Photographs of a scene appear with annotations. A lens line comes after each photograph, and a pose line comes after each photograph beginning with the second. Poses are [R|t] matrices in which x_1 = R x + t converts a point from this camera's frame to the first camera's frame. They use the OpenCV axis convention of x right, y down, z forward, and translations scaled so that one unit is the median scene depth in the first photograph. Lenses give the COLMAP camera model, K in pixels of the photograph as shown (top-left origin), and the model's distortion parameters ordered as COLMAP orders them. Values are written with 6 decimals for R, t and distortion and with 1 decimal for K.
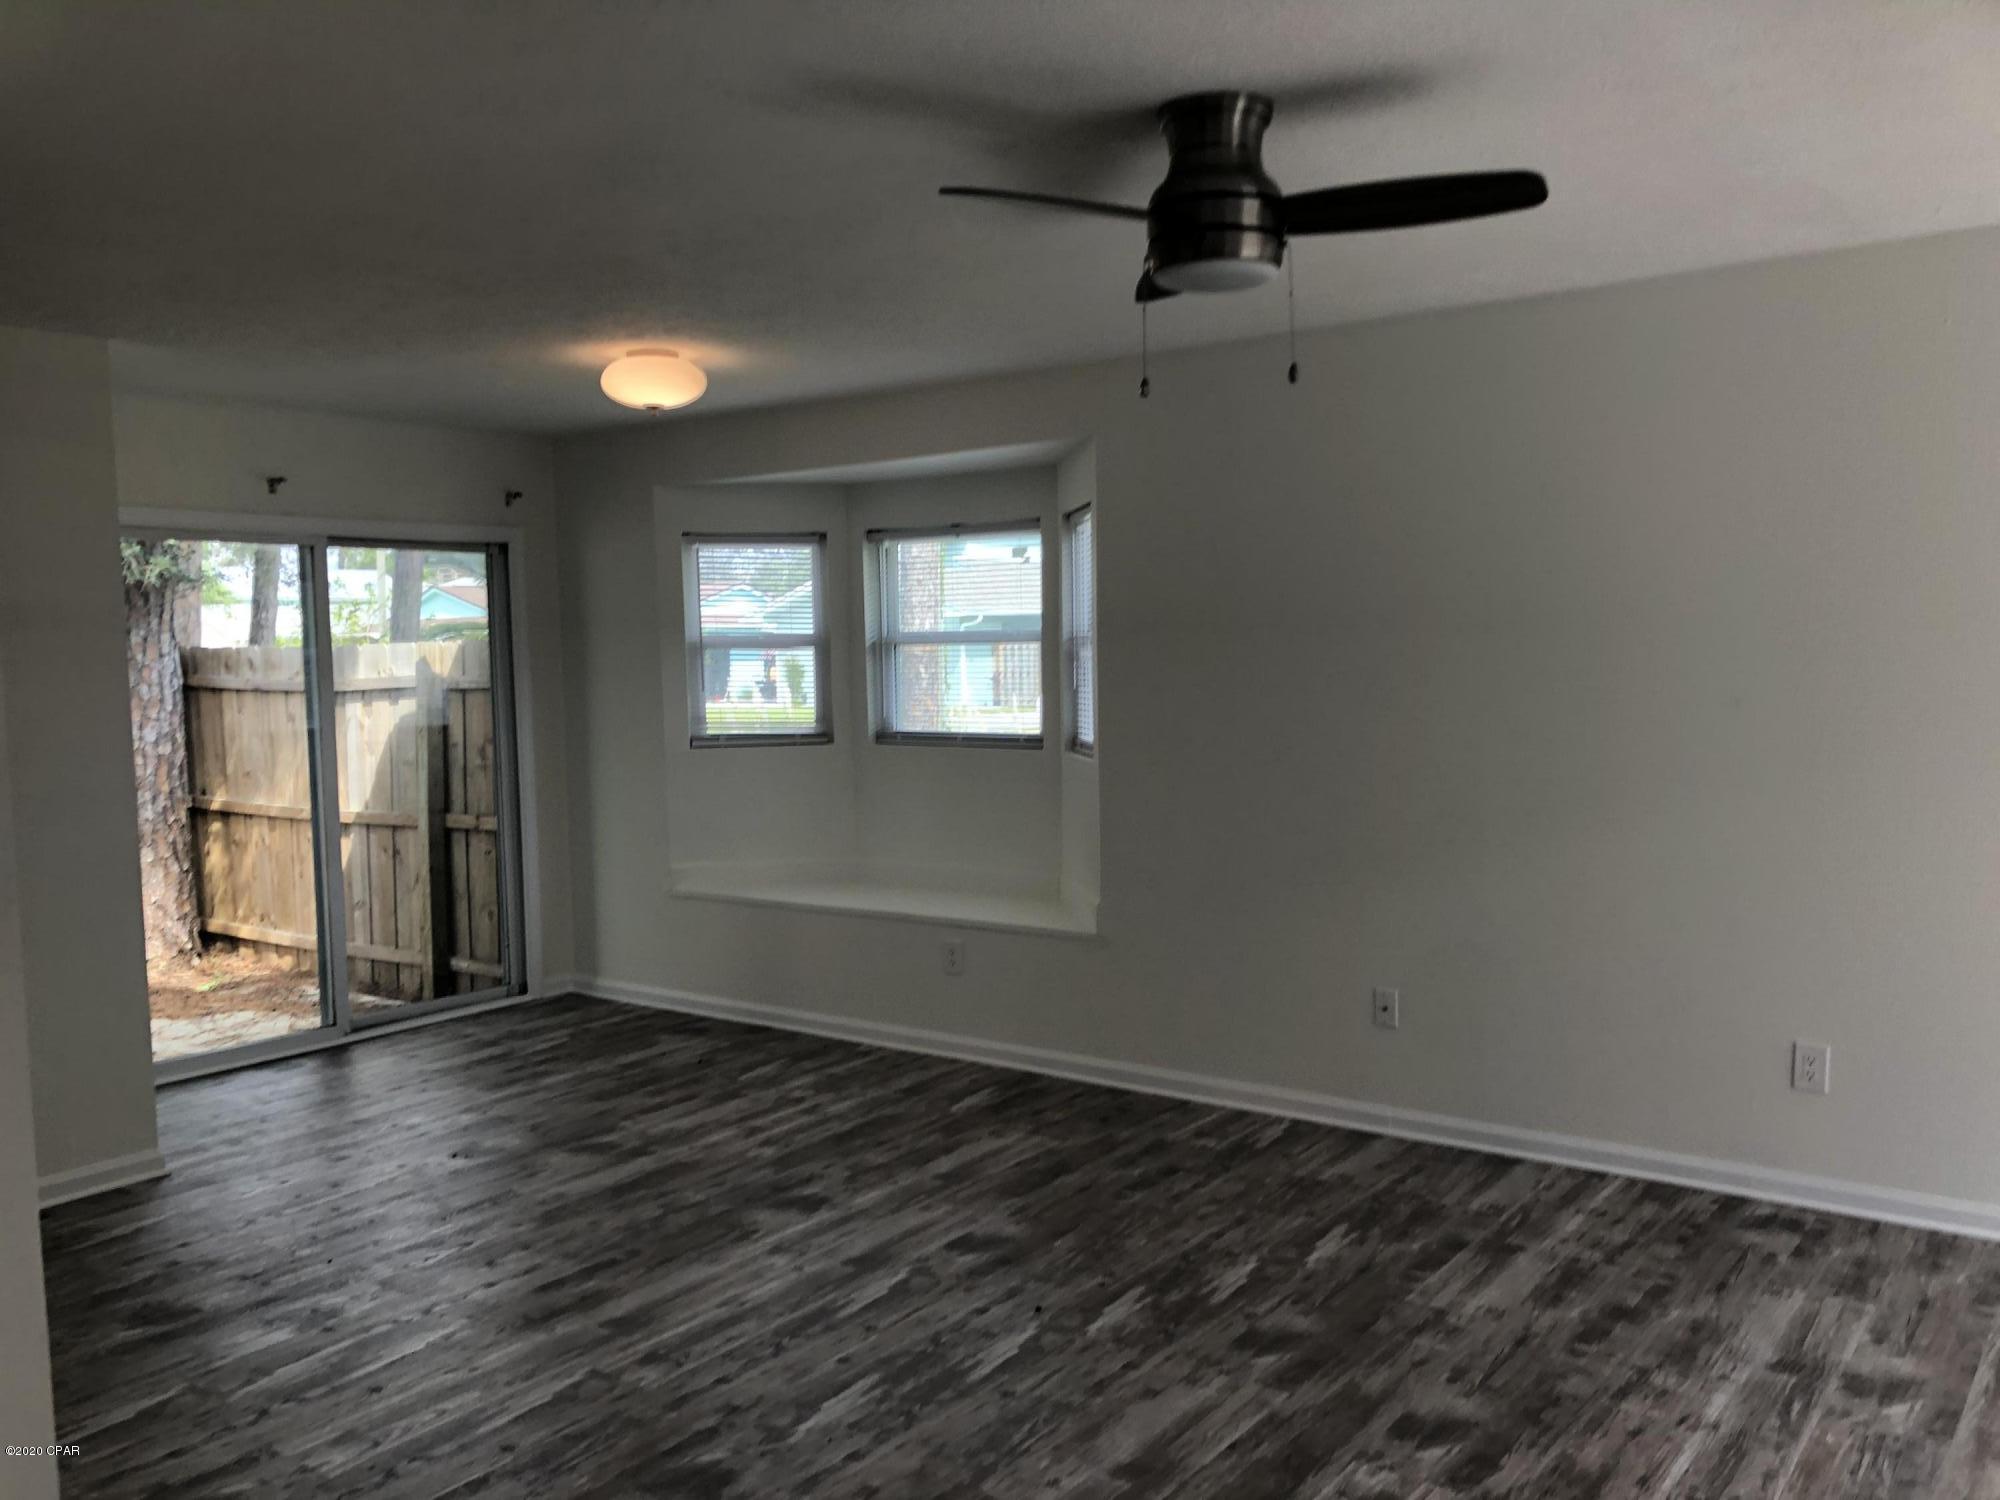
lens RADIAL K [[1627.1, 0, 1011.6], [0, 1627.1, 755.4], [0, 0, 1]] dist [0.001546, 0.000426]
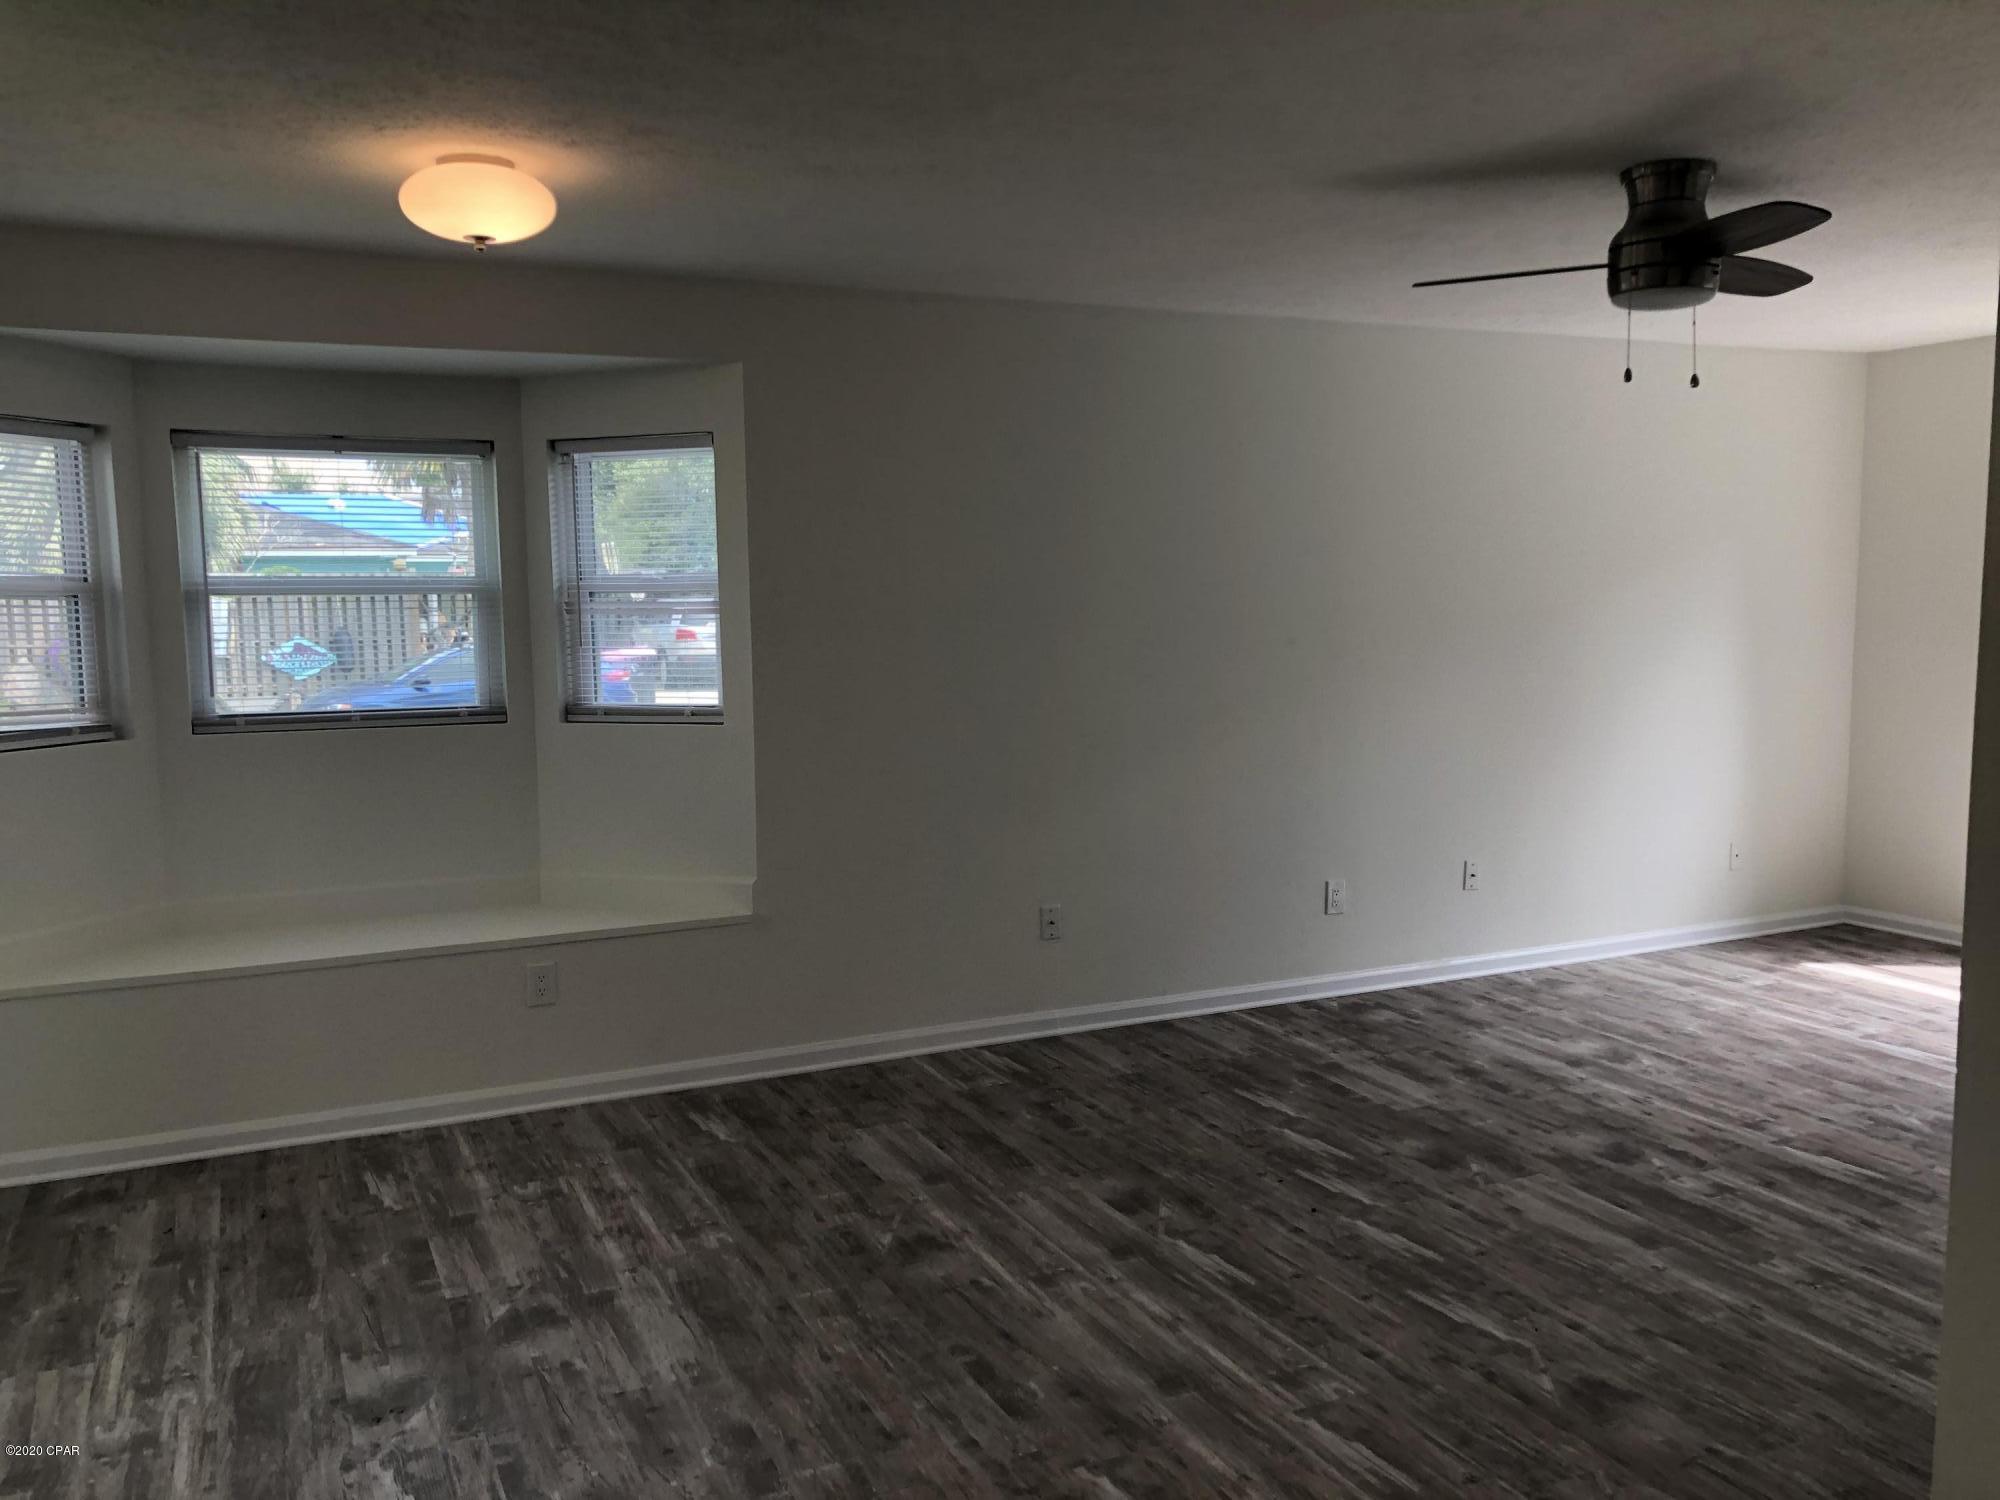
lens RADIAL K [[1627.1, 0, 1011.6], [0, 1627.1, 755.4], [0, 0, 1]] dist [0.001546, 0.000426]
pose [[0.488004, -0.081895, 0.868991, -0.830340], [0.066110, 0.996197, 0.056757, -0.023646], [-0.870334, 0.029751, 0.491562, 0.546464]]
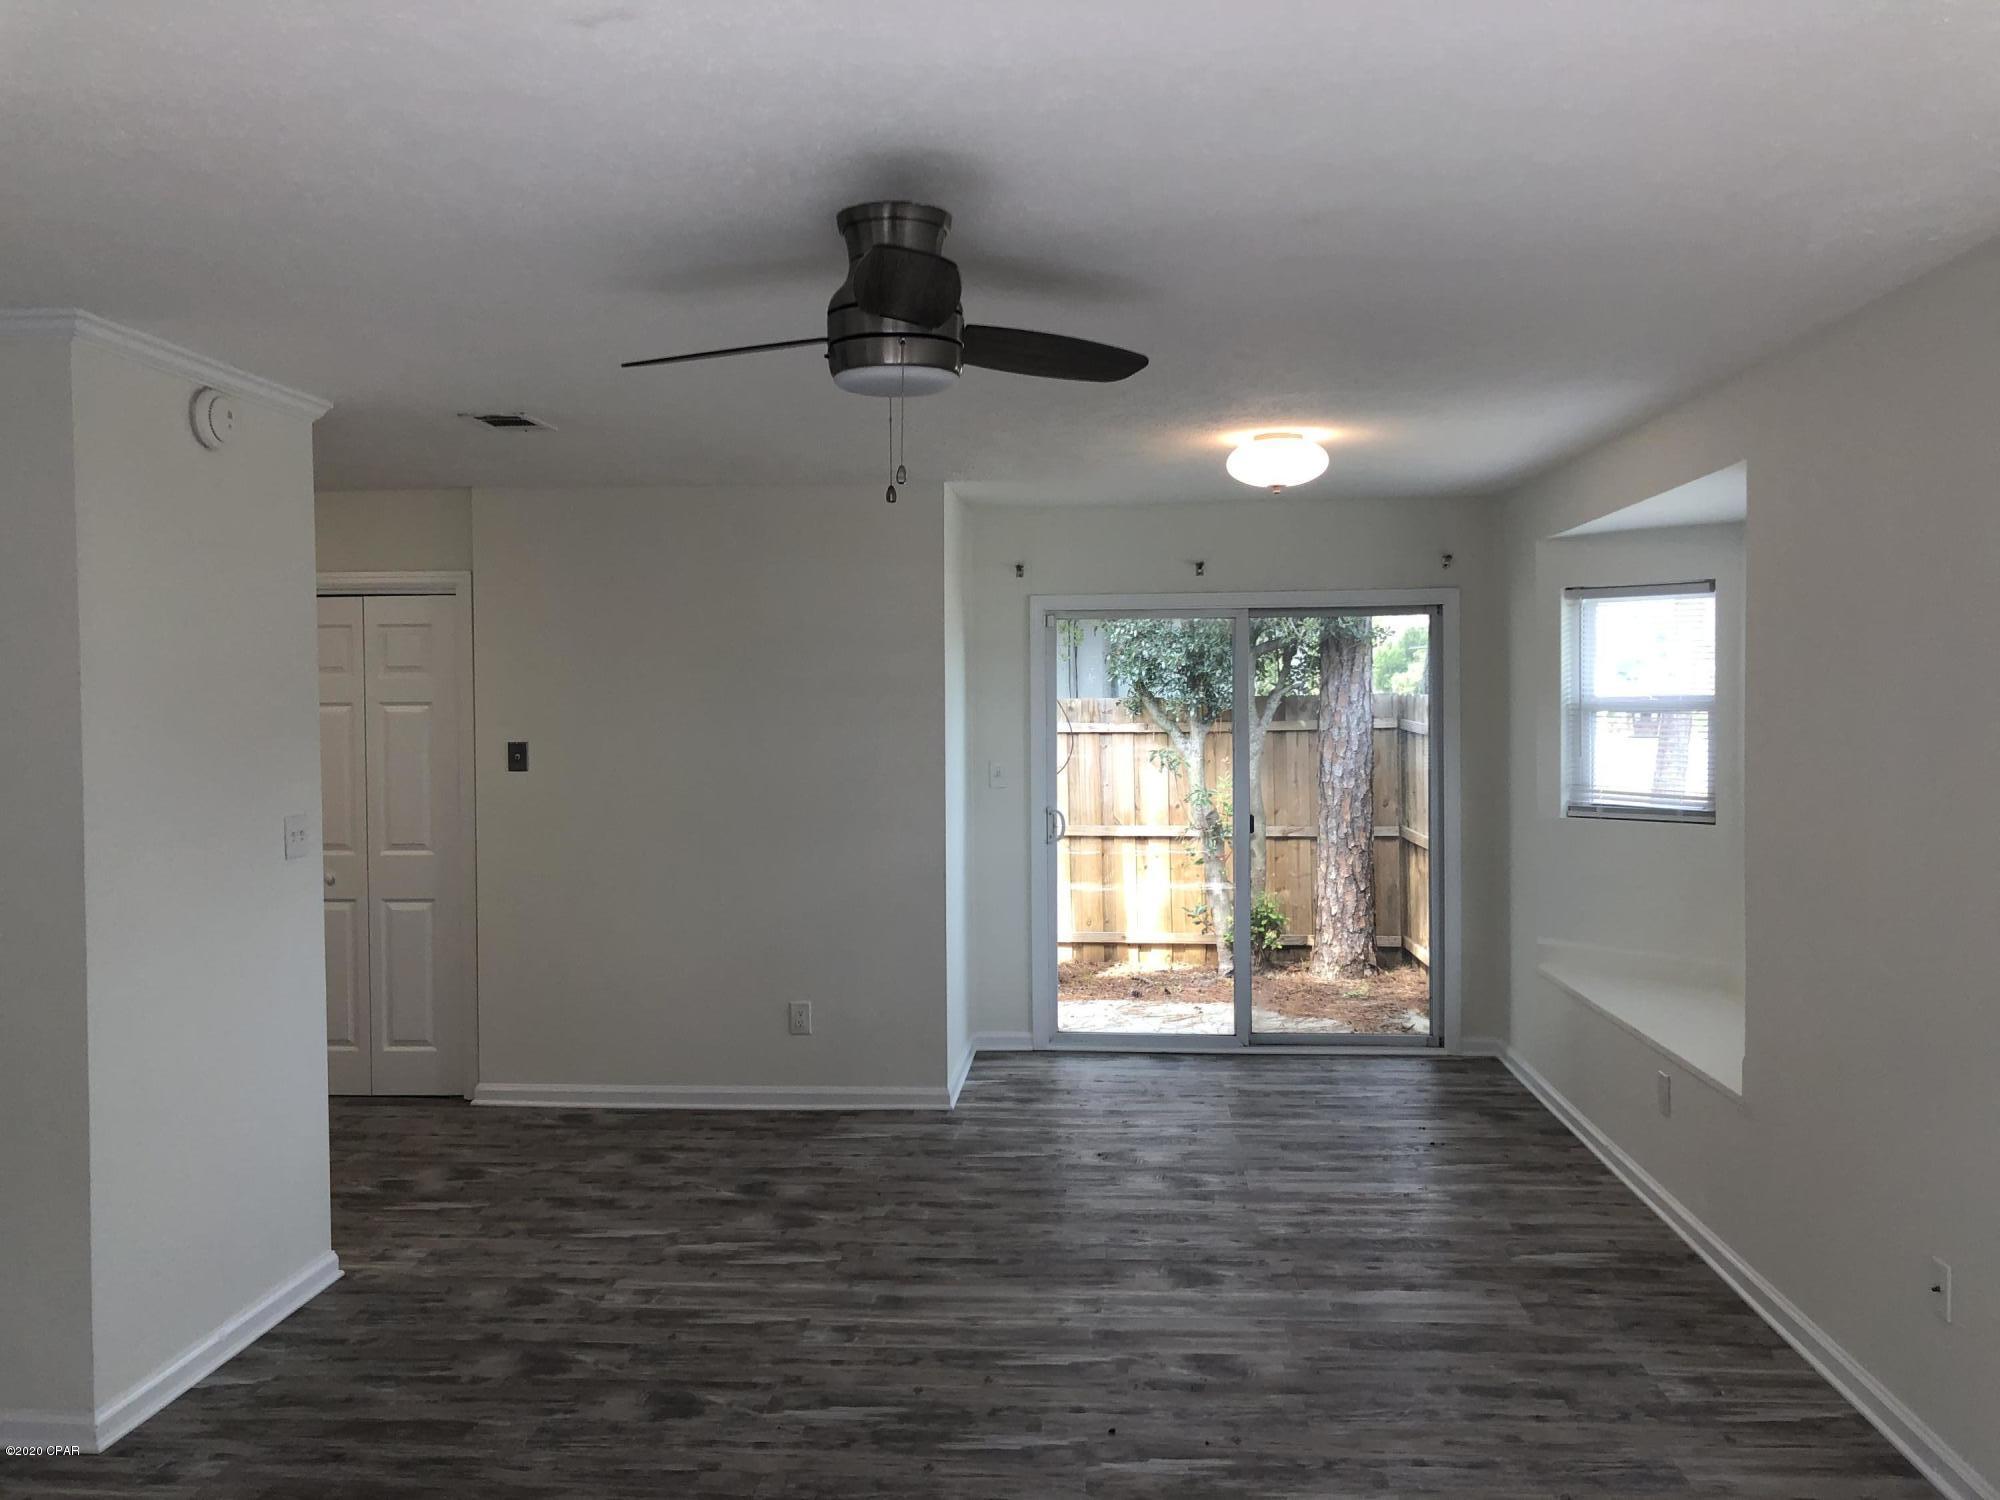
lens RADIAL K [[1627.1, 0, 1011.6], [0, 1627.1, 755.4], [0, 0, 1]] dist [0.001546, 0.000426]
pose [[0.530263, 0.044897, -0.846643, 0.660278], [-0.058173, 0.998170, 0.016498, -0.058163], [0.845835, 0.040504, 0.531905, 0.362626]]
